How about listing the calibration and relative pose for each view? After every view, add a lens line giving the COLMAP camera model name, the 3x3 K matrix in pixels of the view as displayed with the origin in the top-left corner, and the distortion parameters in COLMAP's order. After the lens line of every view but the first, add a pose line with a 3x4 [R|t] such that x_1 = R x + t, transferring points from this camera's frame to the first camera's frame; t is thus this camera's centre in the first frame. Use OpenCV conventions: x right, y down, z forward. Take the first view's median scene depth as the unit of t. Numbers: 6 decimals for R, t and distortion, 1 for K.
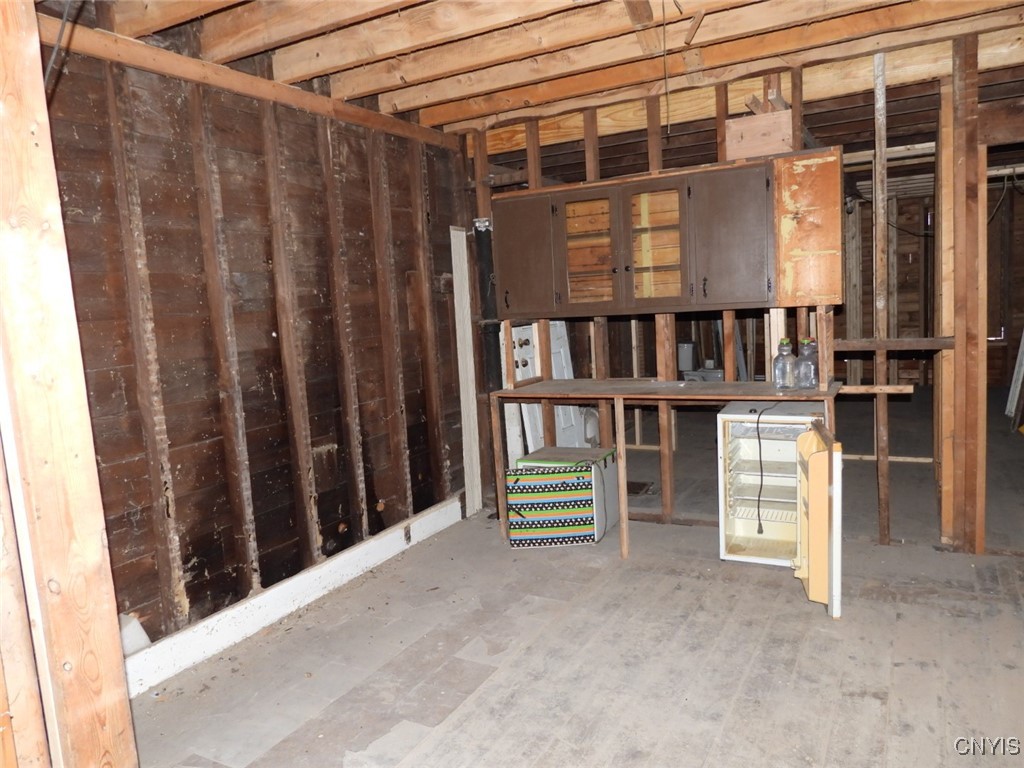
lens RADIAL K [[734.3, 0, 511.6], [0, 734.3, 387.7], [0, 0, 1]] dist [-0.017420, 0.006623]
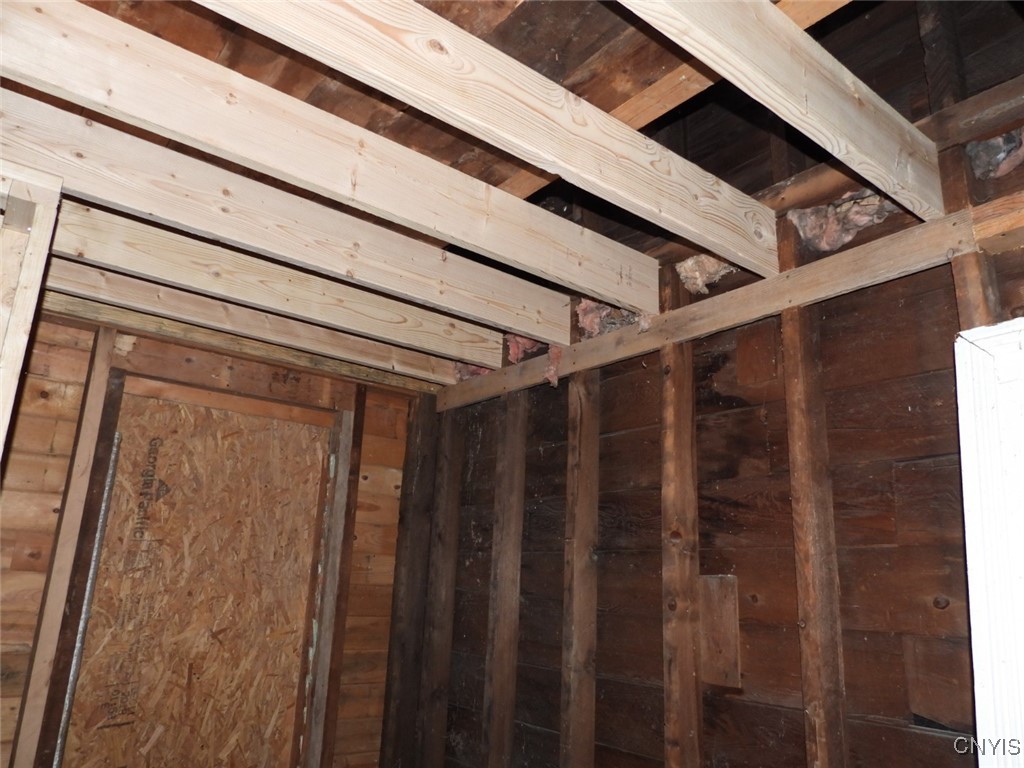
lens RADIAL K [[734.3, 0, 515.2], [0, 734.3, 384.2], [0, 0, 1]] dist [-0.017420, 0.006623]
pose [[0.395220, 0.322901, 0.859963, 0.953285], [0.044126, 0.928426, -0.368887, -0.324538], [-0.917526, 0.183738, 0.352685, 1.859301]]
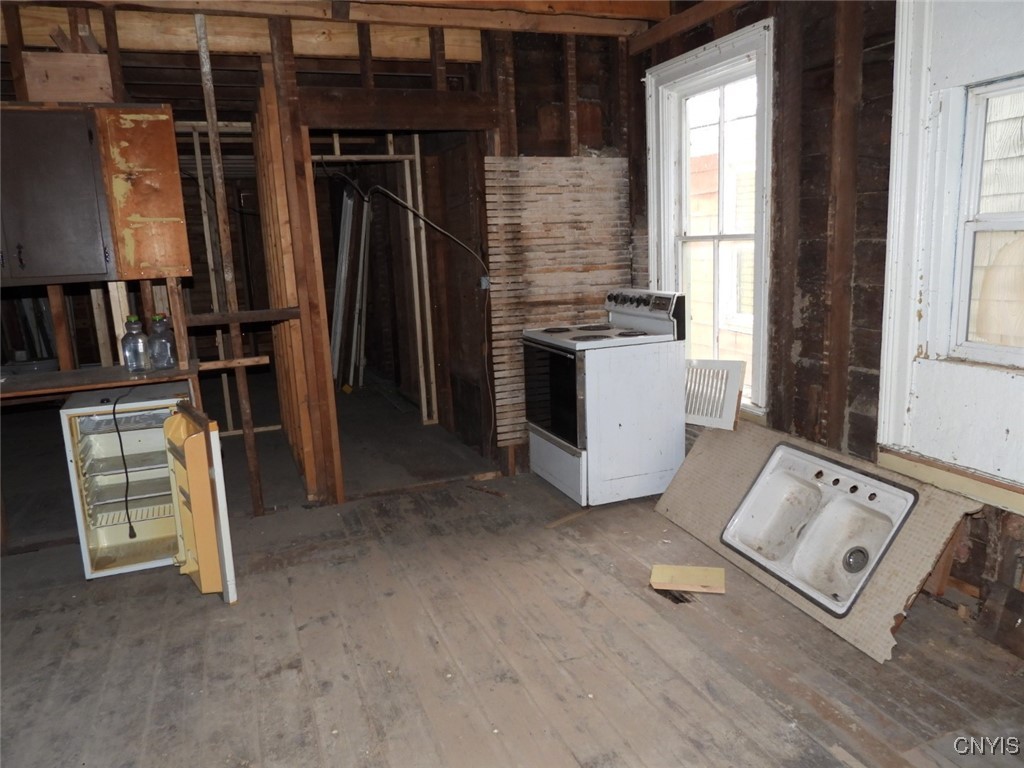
lens RADIAL K [[734.3, 0, 514.7], [0, 734.3, 383.7], [0, 0, 1]] dist [-0.017420, 0.006623]
pose [[0.641334, -0.110574, 0.759253, -0.012653], [0.096771, 0.993316, 0.062920, 0.004441], [-0.761135, 0.033121, 0.647747, 0.074572]]
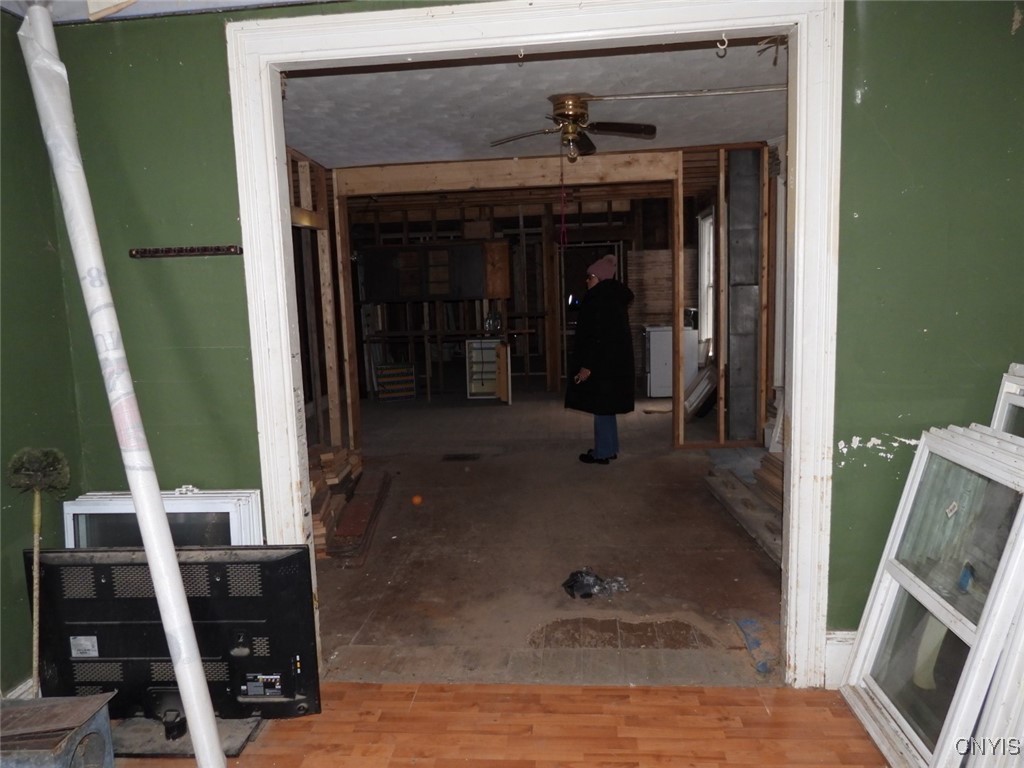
lens RADIAL K [[734.3, 0, 514.1], [0, 734.3, 381.3], [0, 0, 1]] dist [-0.017420, 0.006623]
pose [[0.914440, -0.020543, 0.404201, -0.597317], [0.025552, 0.999649, -0.007002, 0.200707], [-0.403915, 0.016731, 0.914644, -1.393017]]
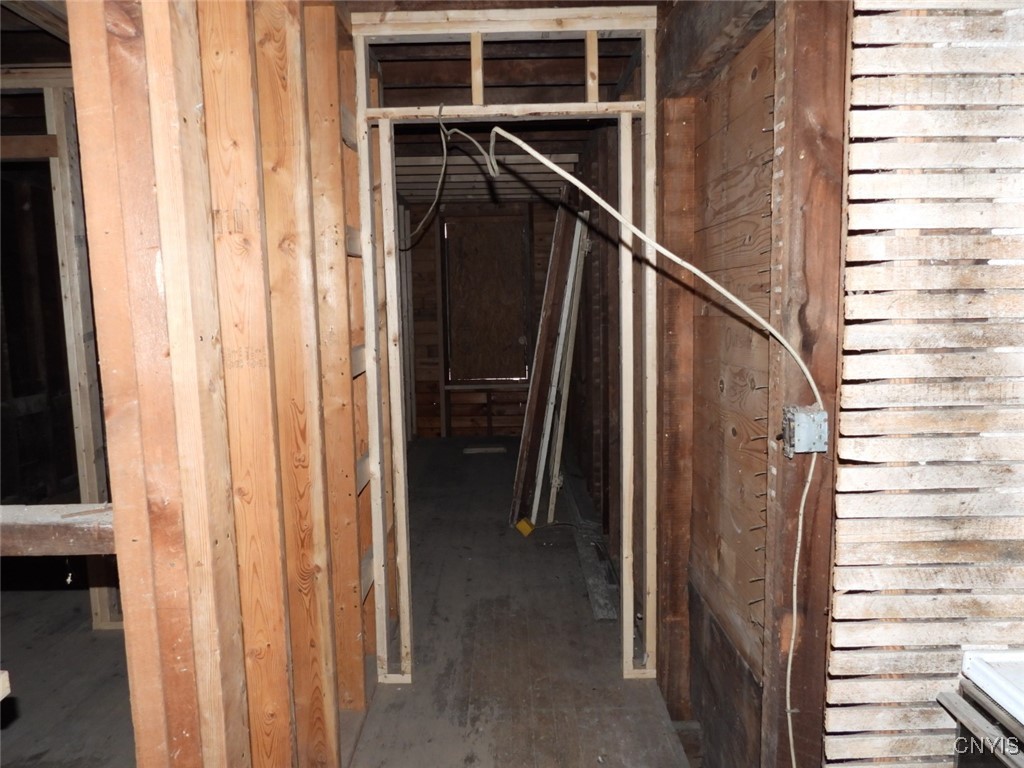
lens RADIAL K [[734.3, 0, 515.3], [0, 734.3, 386.8], [0, 0, 1]] dist [-0.017420, 0.006623]
pose [[0.871338, -0.013311, 0.490502, 0.582477], [0.024282, 0.999577, -0.016008, -0.108325], [-0.490081, 0.025859, 0.871293, 0.637903]]
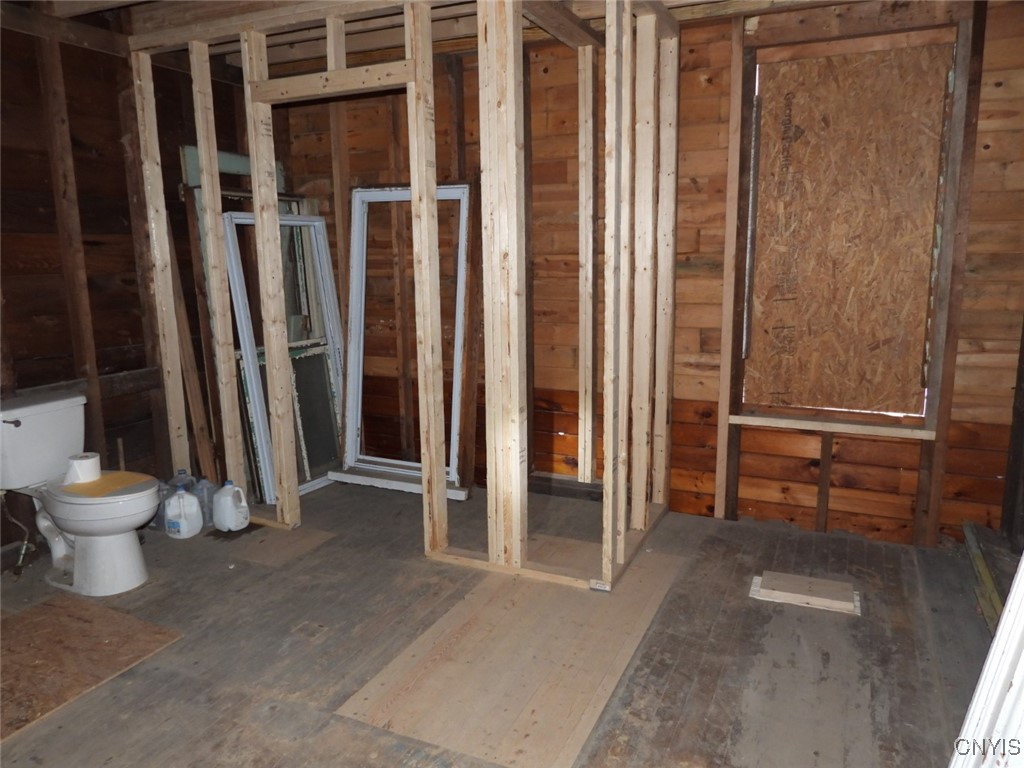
lens RADIAL K [[734.3, 0, 514.5], [0, 734.3, 382.4], [0, 0, 1]] dist [-0.017420, 0.006623]
pose [[0.996420, 0.036354, 0.076326, 1.040918], [-0.040918, 0.997413, 0.059107, -0.235472], [-0.073980, -0.062018, 0.995329, 1.543227]]
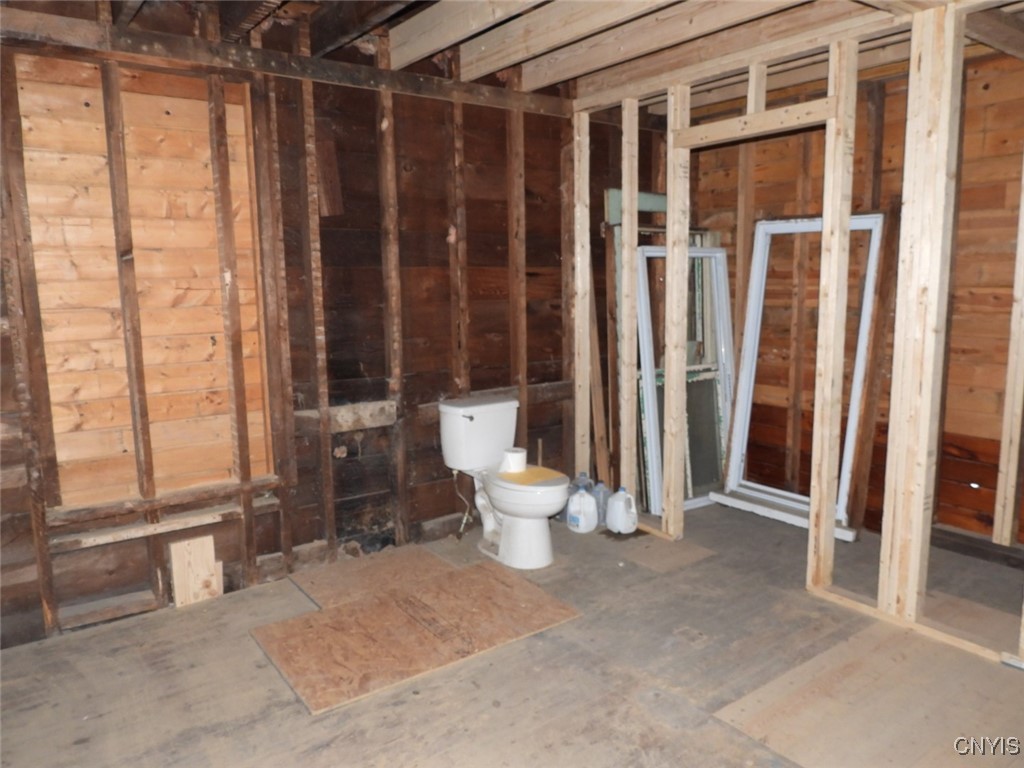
lens RADIAL K [[734.3, 0, 516.4], [0, 734.3, 383.9], [0, 0, 1]] dist [-0.017420, 0.006623]
pose [[0.906837, 0.110179, -0.406825, 1.023371], [-0.092635, 0.993728, 0.062640, -0.237071], [0.411175, -0.019118, 0.911356, 1.484626]]
